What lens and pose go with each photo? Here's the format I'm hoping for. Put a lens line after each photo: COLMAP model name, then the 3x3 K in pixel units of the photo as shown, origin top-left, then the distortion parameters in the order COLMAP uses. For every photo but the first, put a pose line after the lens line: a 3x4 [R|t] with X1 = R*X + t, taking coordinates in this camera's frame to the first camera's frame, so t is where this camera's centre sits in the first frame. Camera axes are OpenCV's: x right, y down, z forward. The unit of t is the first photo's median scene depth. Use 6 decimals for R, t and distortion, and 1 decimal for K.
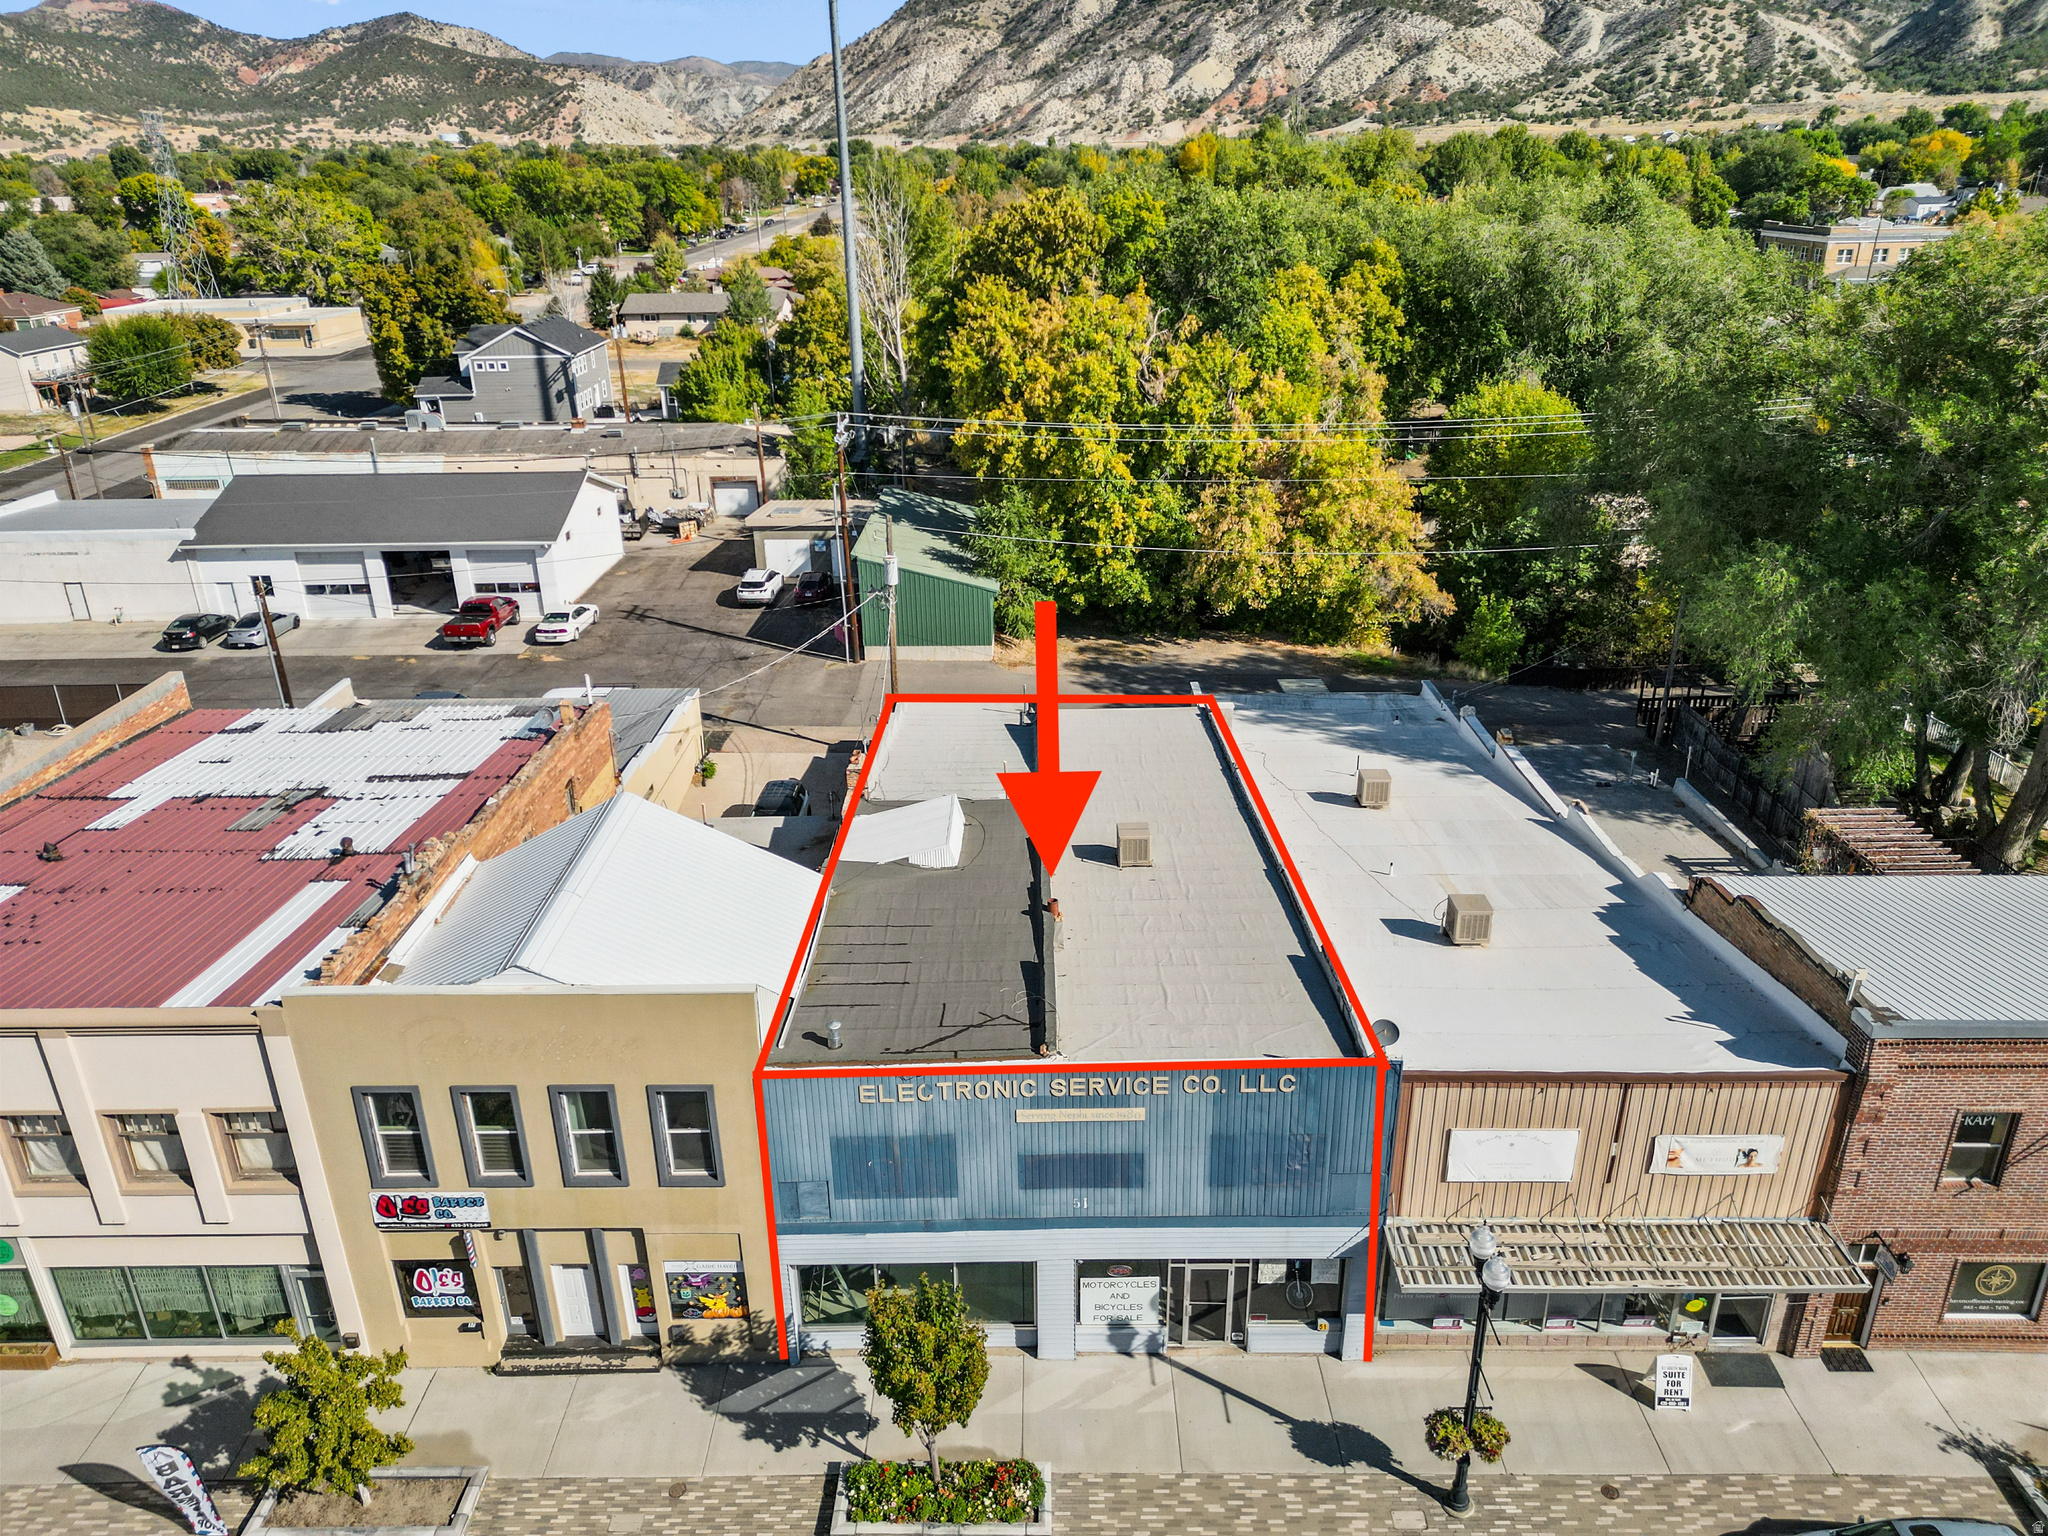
lens RADIAL K [[1468.9, 0, 1024.0], [0, 1468.9, 768.0], [0, 0, 1]] dist [0.096081, -0.108343]
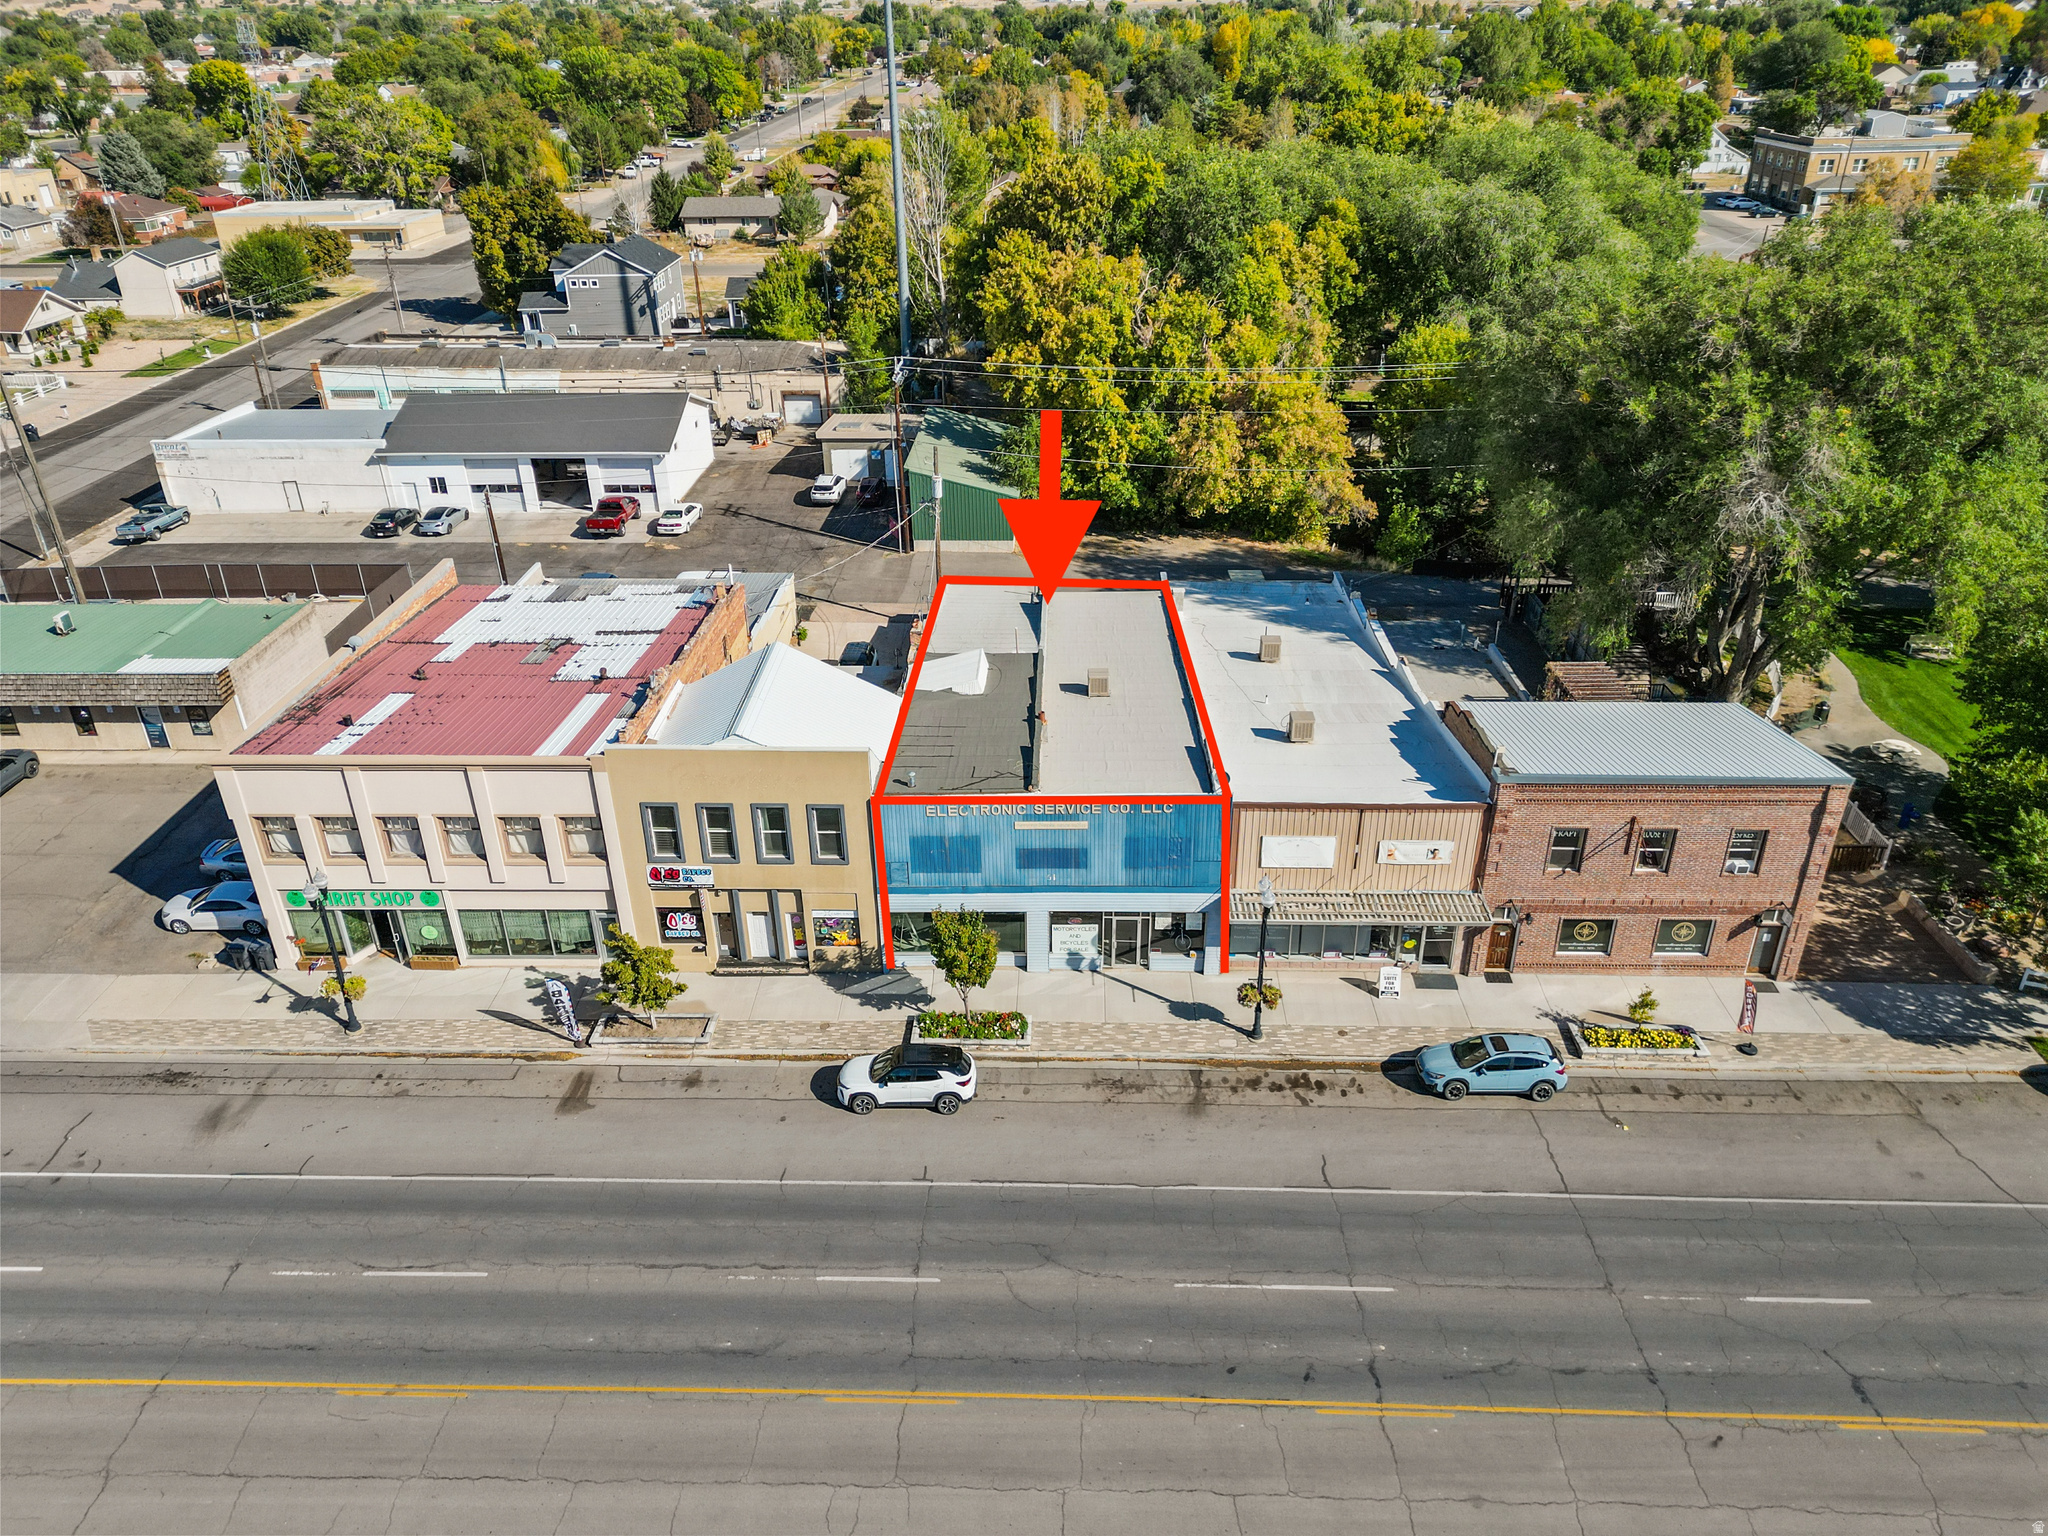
lens RADIAL K [[1468.9, 0, 1024.0], [0, 1468.9, 768.0], [0, 0, 1]] dist [0.096081, -0.108343]
pose [[0.999714, 0.012128, -0.020600, 0.015578], [-0.010428, 0.996683, 0.080716, 0.010025], [0.021510, -0.080478, 0.996524, -0.280775]]
